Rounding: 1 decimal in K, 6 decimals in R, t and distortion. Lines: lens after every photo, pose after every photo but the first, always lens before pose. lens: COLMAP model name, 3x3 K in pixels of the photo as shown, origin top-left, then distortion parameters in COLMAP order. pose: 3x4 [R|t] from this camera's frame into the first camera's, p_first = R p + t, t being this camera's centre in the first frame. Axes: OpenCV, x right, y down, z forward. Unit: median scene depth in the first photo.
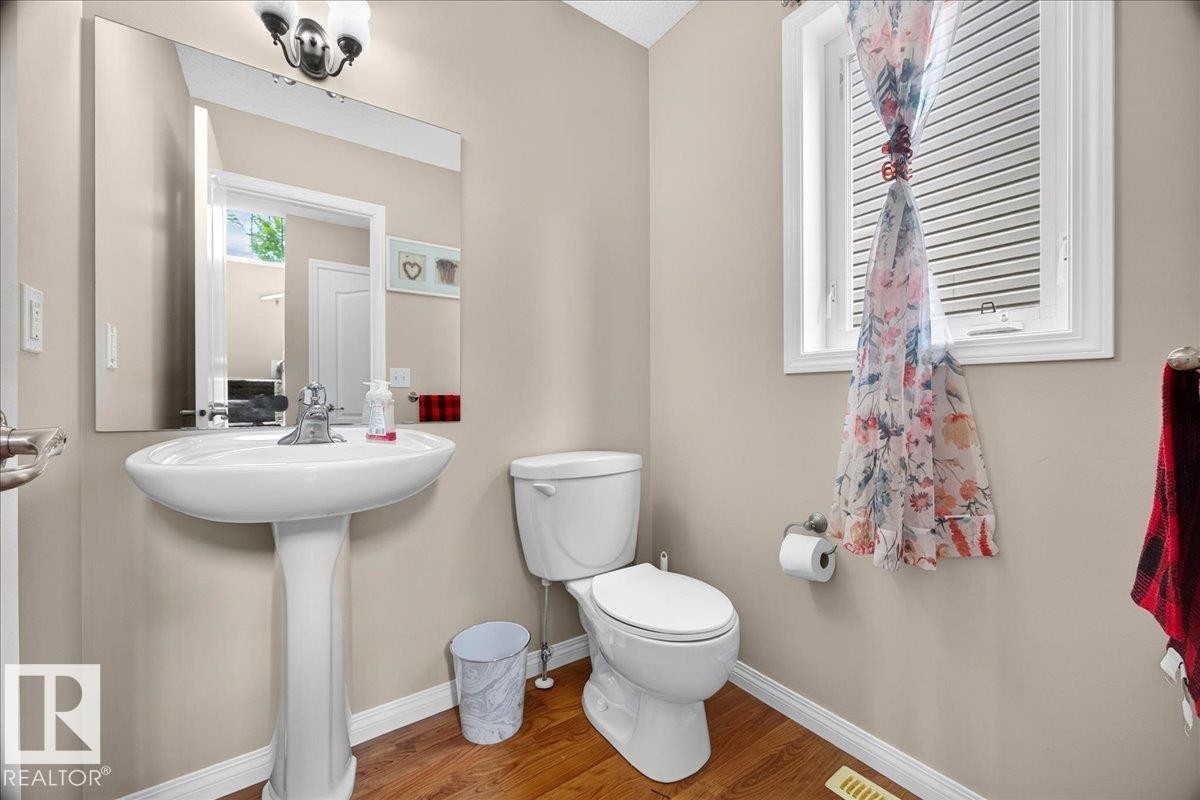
lens RADIAL K [[465.6, 0, 597.3], [0, 465.6, 401.0], [0, 0, 1]] dist [0.001008, 0.000057]
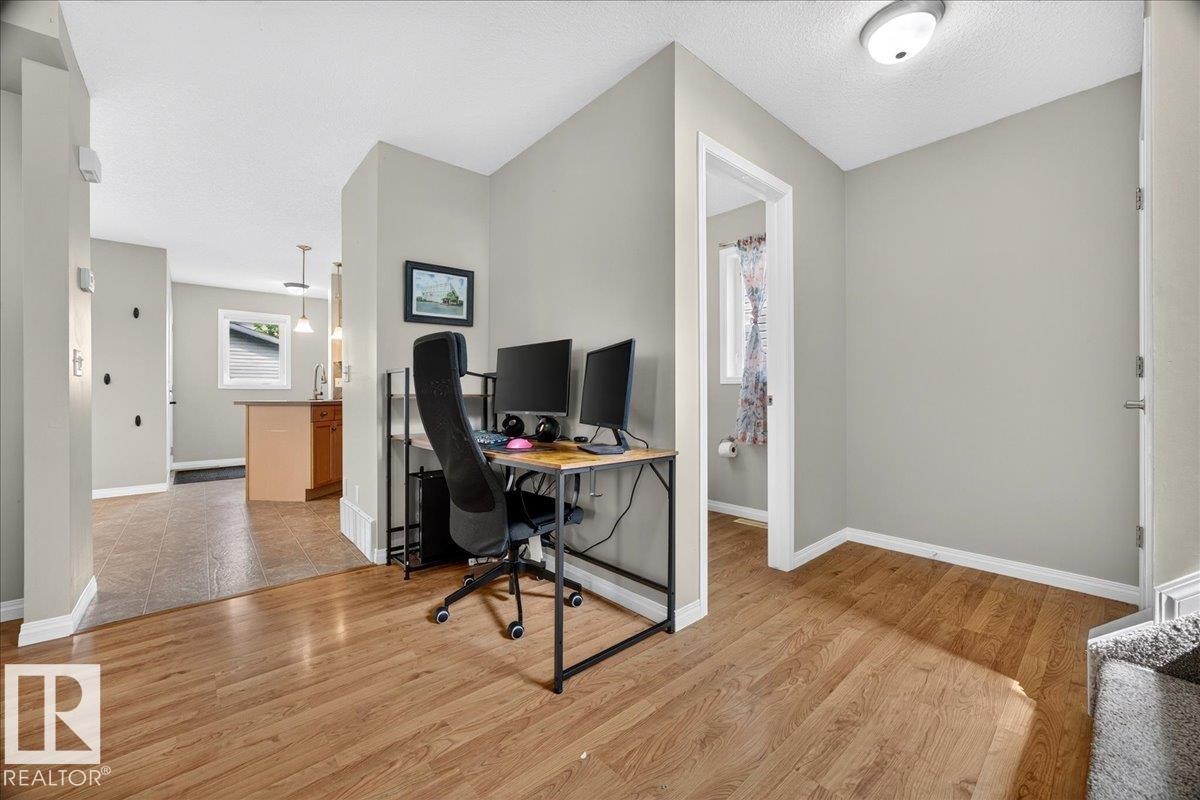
lens RADIAL K [[465.6, 0, 602.3], [0, 465.6, 396.0], [0, 0, 1]] dist [0.001008, 0.000057]
pose [[0.992149, -0.000915, 0.125055, -0.772880], [0.000815, 0.999999, 0.000851, 0.006250], [-0.125056, -0.000743, 0.992149, -2.002449]]
